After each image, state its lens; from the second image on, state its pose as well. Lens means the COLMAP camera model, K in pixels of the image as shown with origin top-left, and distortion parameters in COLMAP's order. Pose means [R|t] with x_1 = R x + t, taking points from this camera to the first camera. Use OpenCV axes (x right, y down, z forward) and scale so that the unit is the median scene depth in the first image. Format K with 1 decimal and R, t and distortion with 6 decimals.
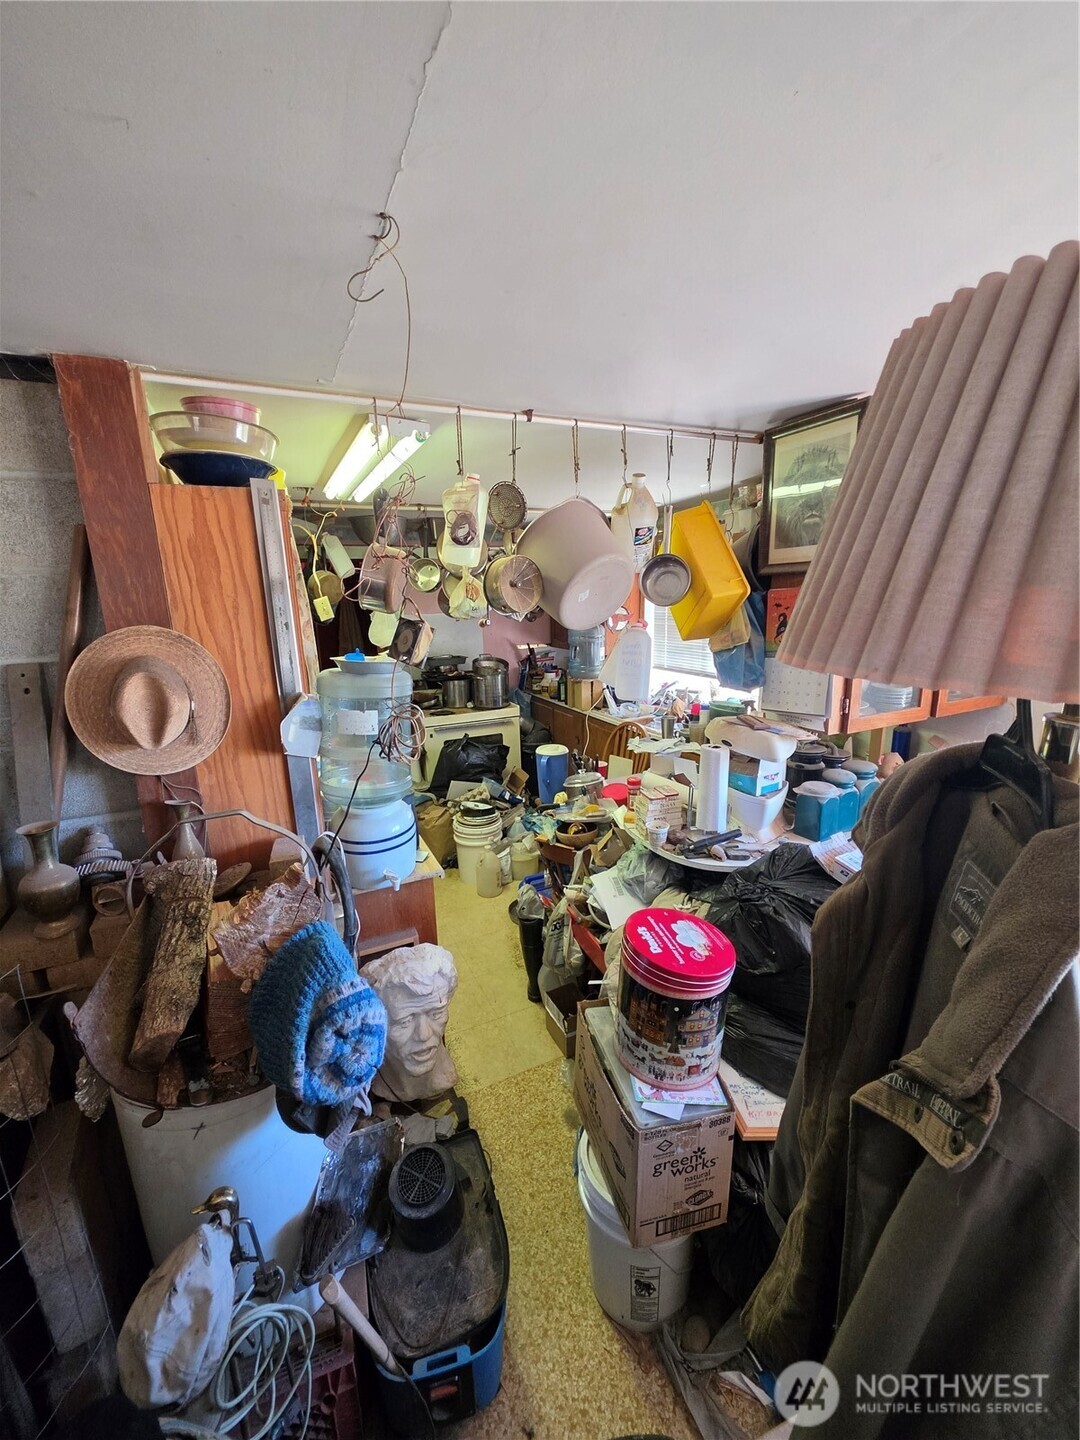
lens RADIAL K [[575.1, 0, 542.7], [0, 575.1, 726.2], [0, 0, 1]] dist [0.000949, 0.000037]
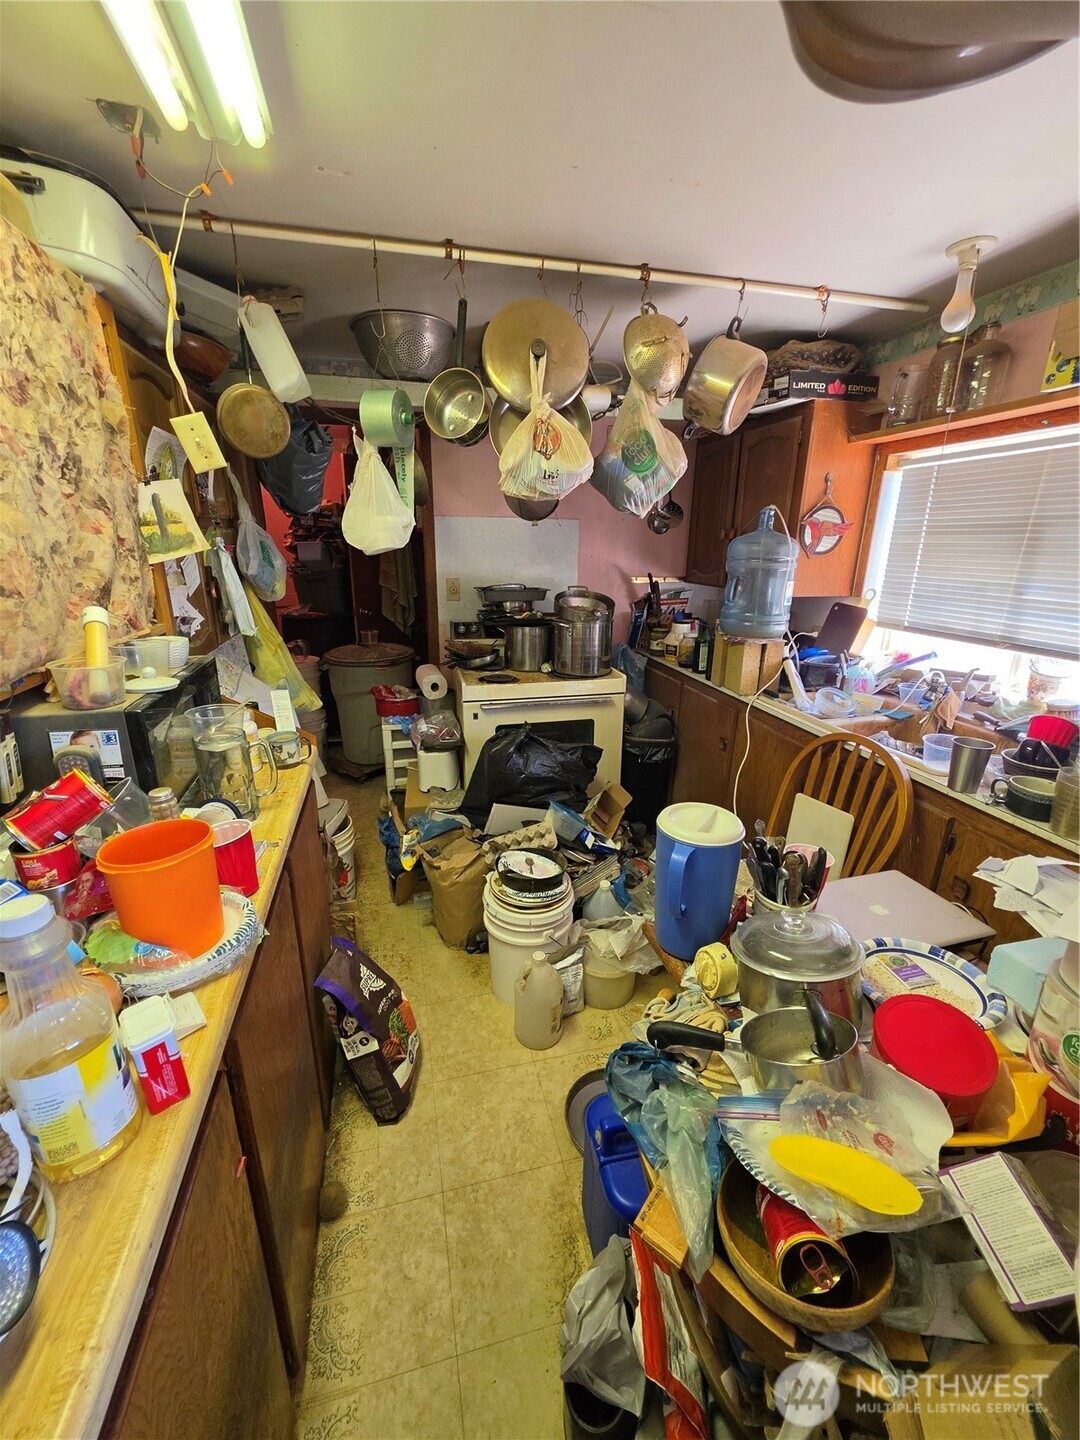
lens RADIAL K [[575.1, 0, 536.4], [0, 575.1, 723.3], [0, 0, 1]] dist [0.000949, 0.000037]
pose [[0.978293, 0.091326, -0.186018, -0.017302], [-0.075889, 0.993181, 0.088497, -0.034009], [0.192832, -0.072459, 0.978553, 0.415374]]
